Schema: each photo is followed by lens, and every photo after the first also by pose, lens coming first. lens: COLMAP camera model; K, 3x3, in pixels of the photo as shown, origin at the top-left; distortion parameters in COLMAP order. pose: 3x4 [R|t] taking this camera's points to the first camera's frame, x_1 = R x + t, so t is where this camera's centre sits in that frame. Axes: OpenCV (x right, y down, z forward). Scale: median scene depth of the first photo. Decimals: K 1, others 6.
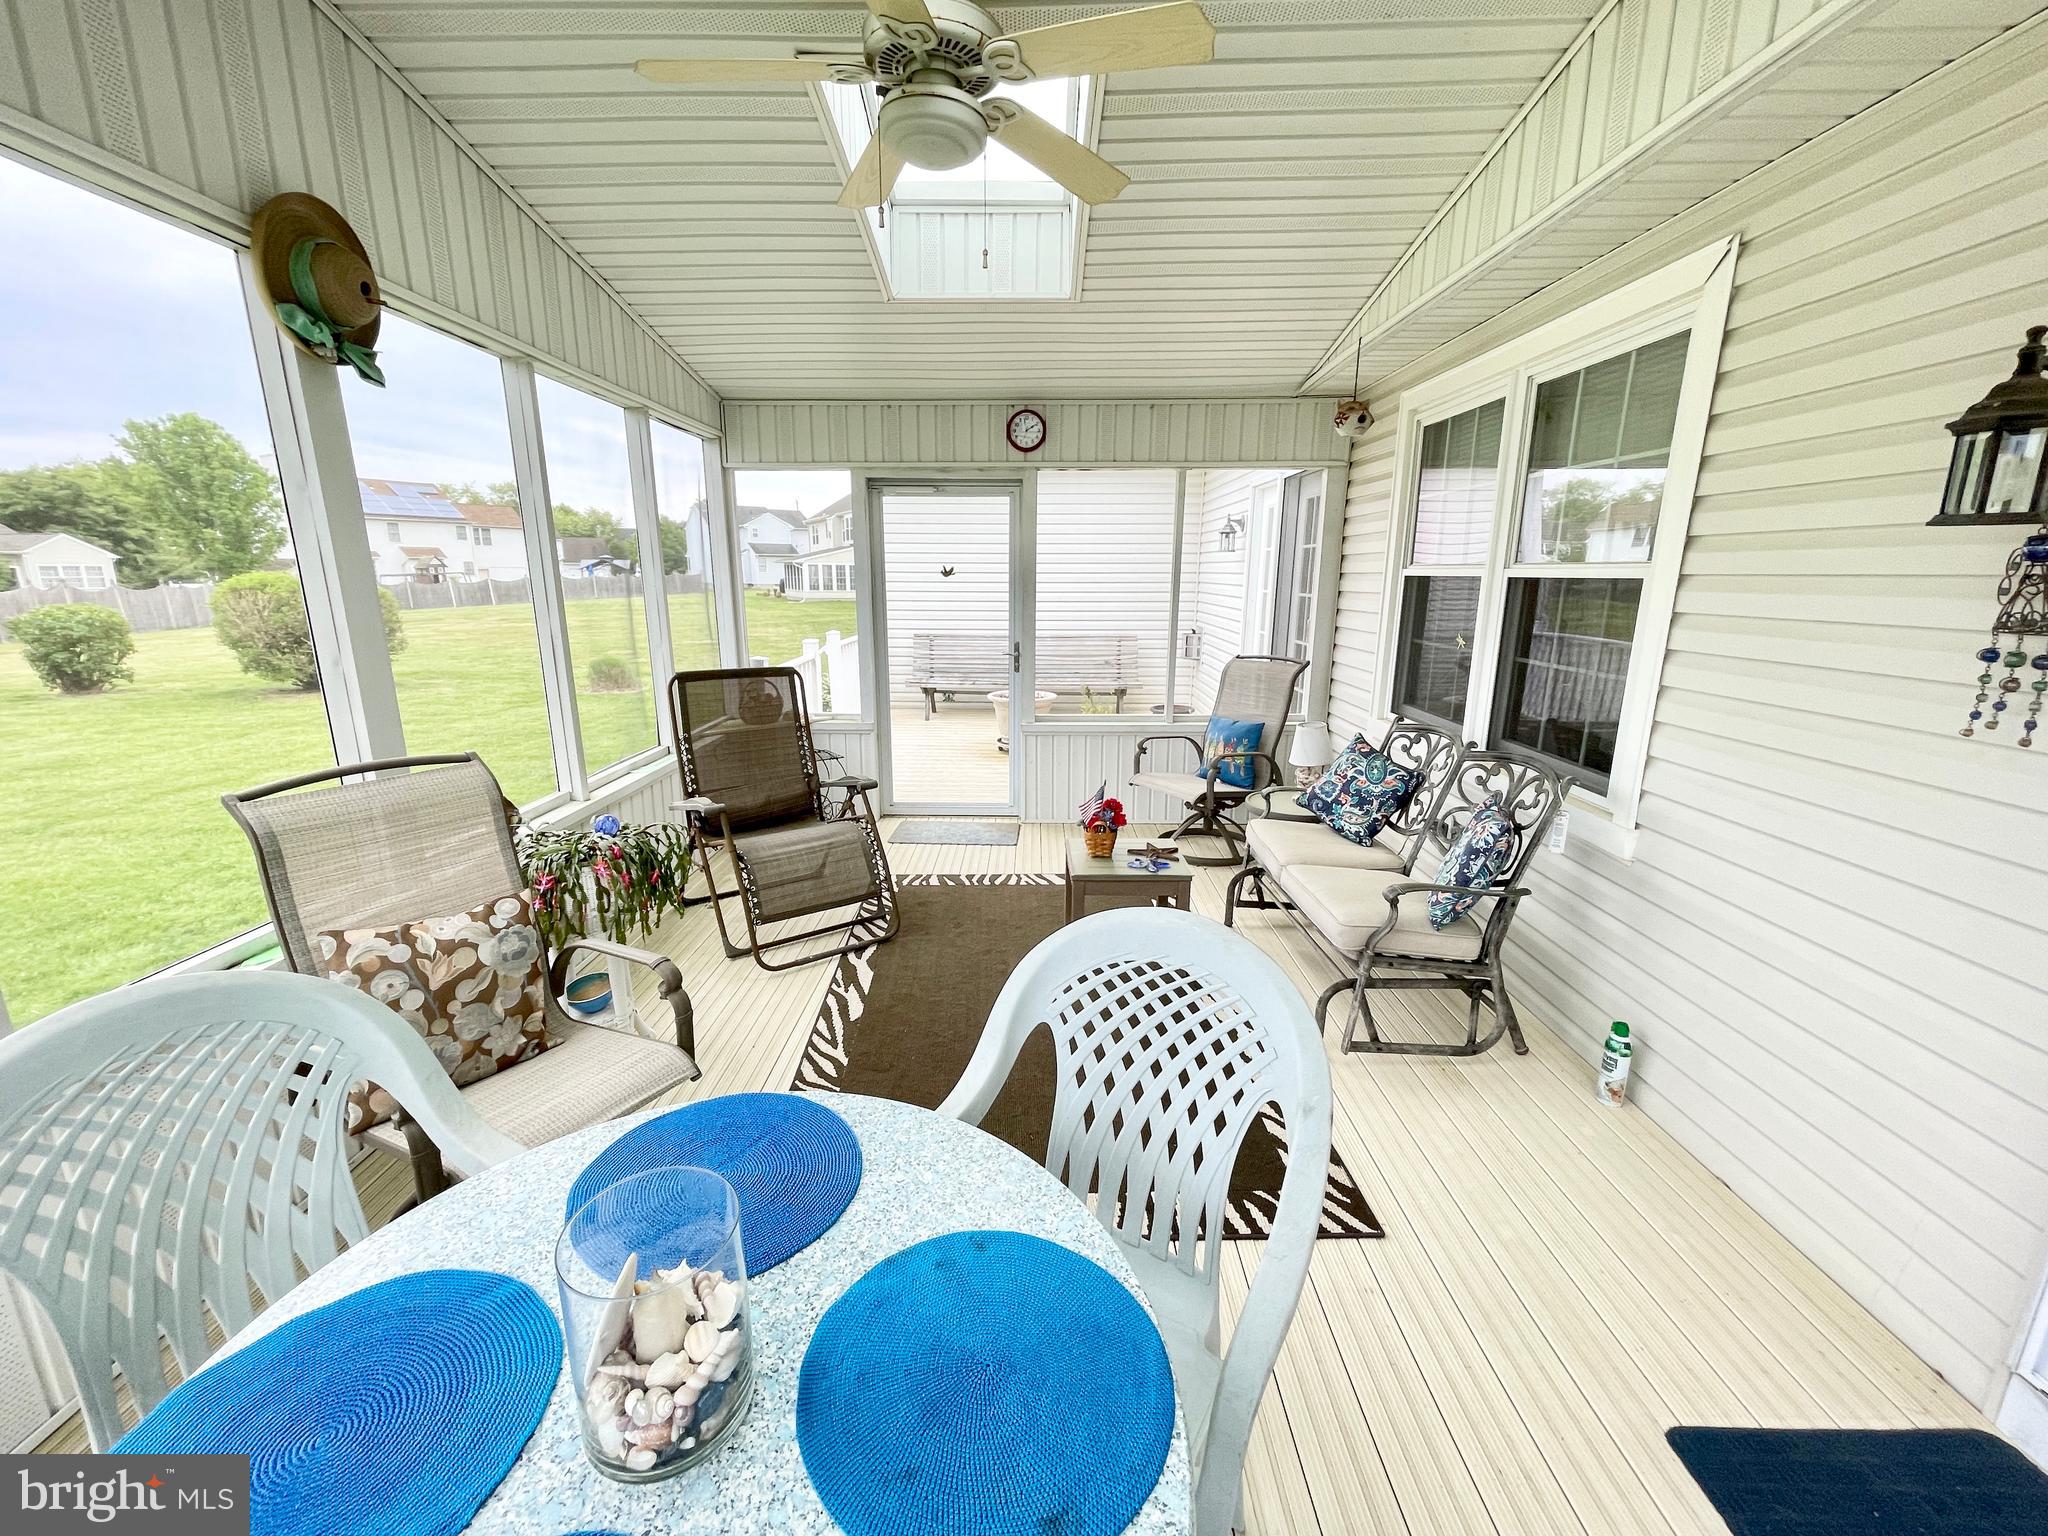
lens RADIAL K [[828.6, 0, 1015.4], [0, 828.6, 769.7], [0, 0, 1]] dist [-0.005182, 0.000888]
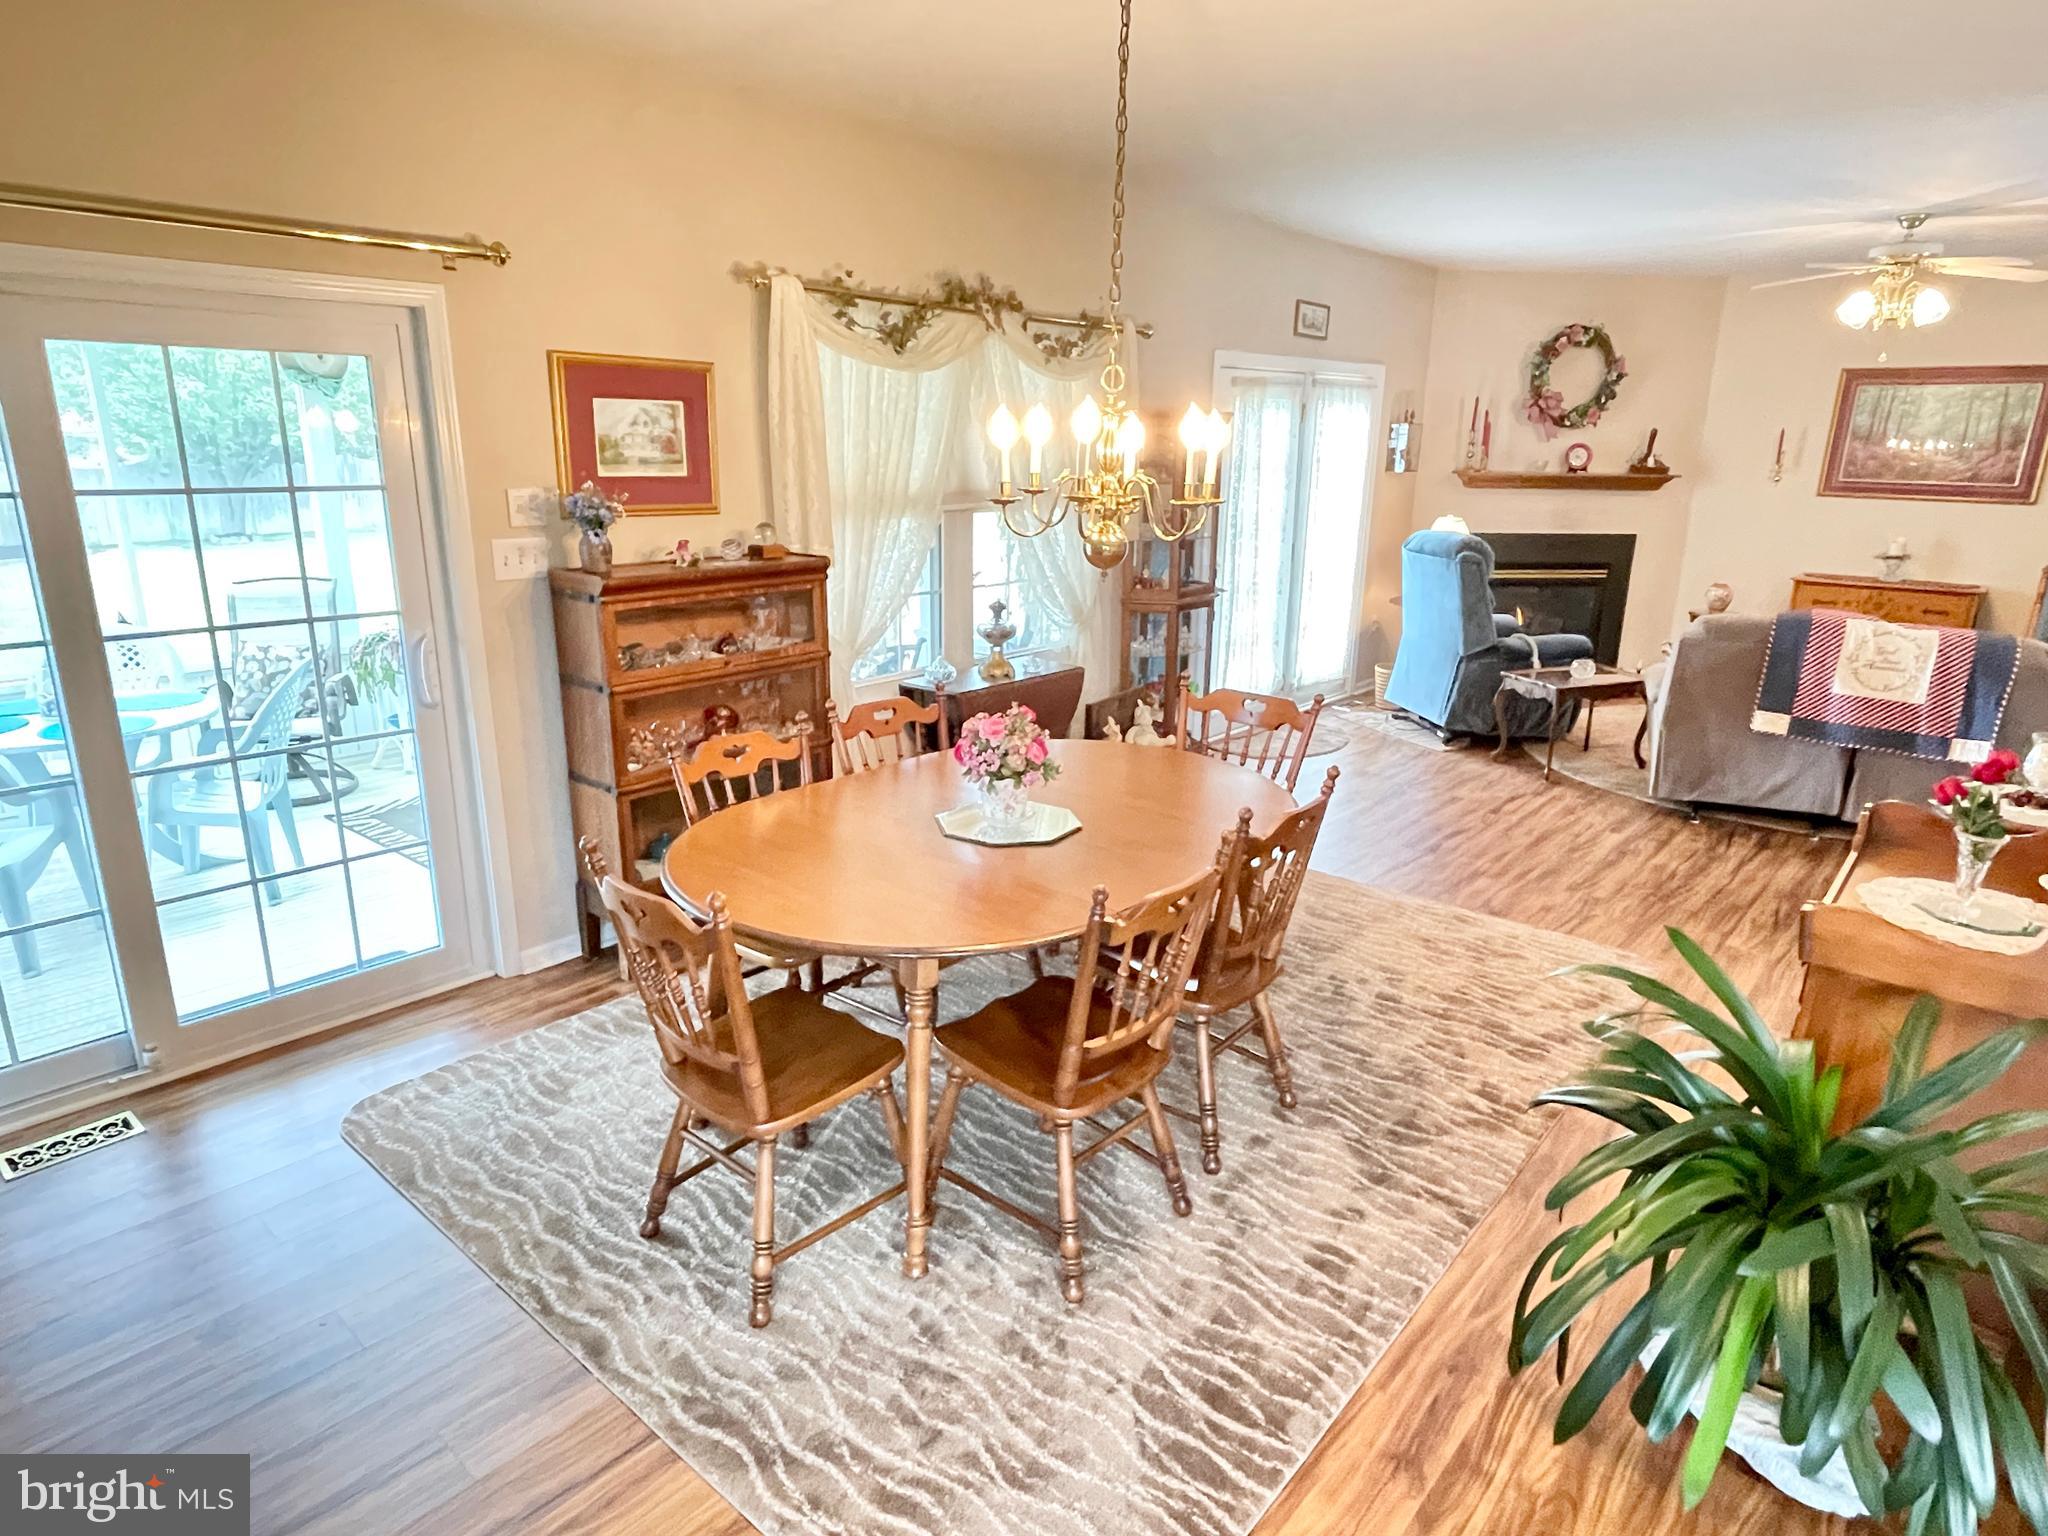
lens RADIAL K [[1189.8, 0, 997.4], [0, 1189.8, 758.2], [0, 0, 1]] dist [0.000204, -0.002436]
pose [[0.756868, 0.175743, -0.629496, 1.654335], [-0.154279, 0.983991, 0.089216, -0.063611], [0.635098, 0.029593, 0.771865, -0.148306]]
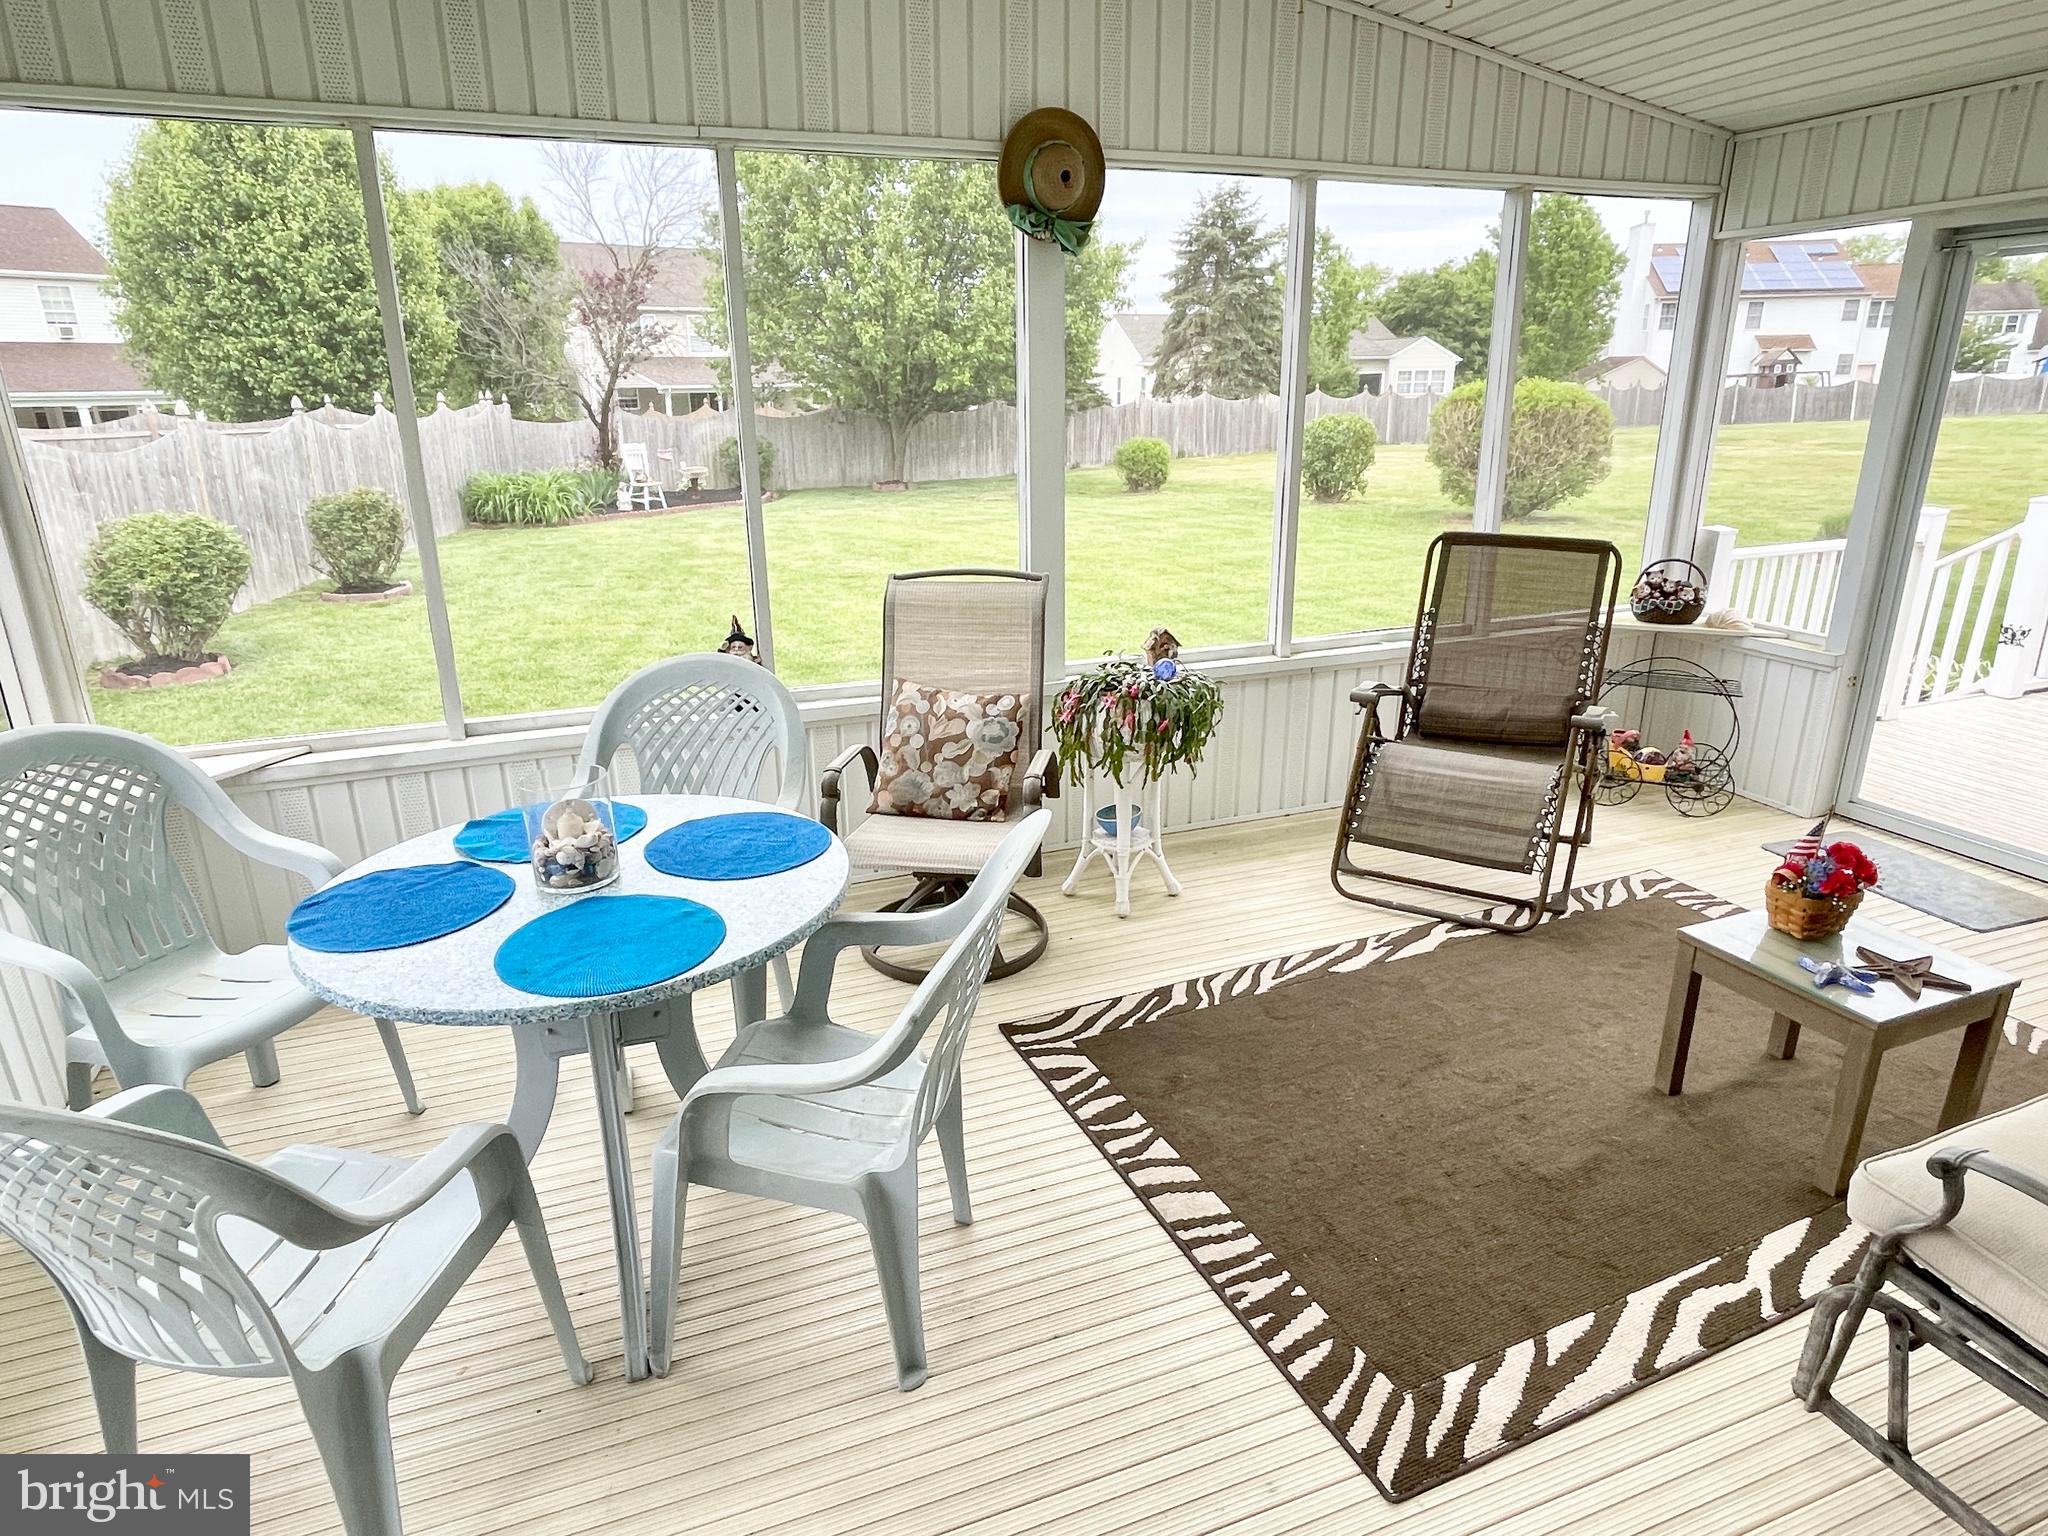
lens RADIAL K [[1172.0, 0, 990.9], [0, 1172.0, 773.8], [0, 0, 1]] dist [-0.013733, -0.004141]
pose [[0.369248, 0.284329, -0.884767, 0.574452], [-0.193240, 0.954729, 0.226165, -0.073052], [0.909018, 0.087461, 0.407475, 0.174993]]
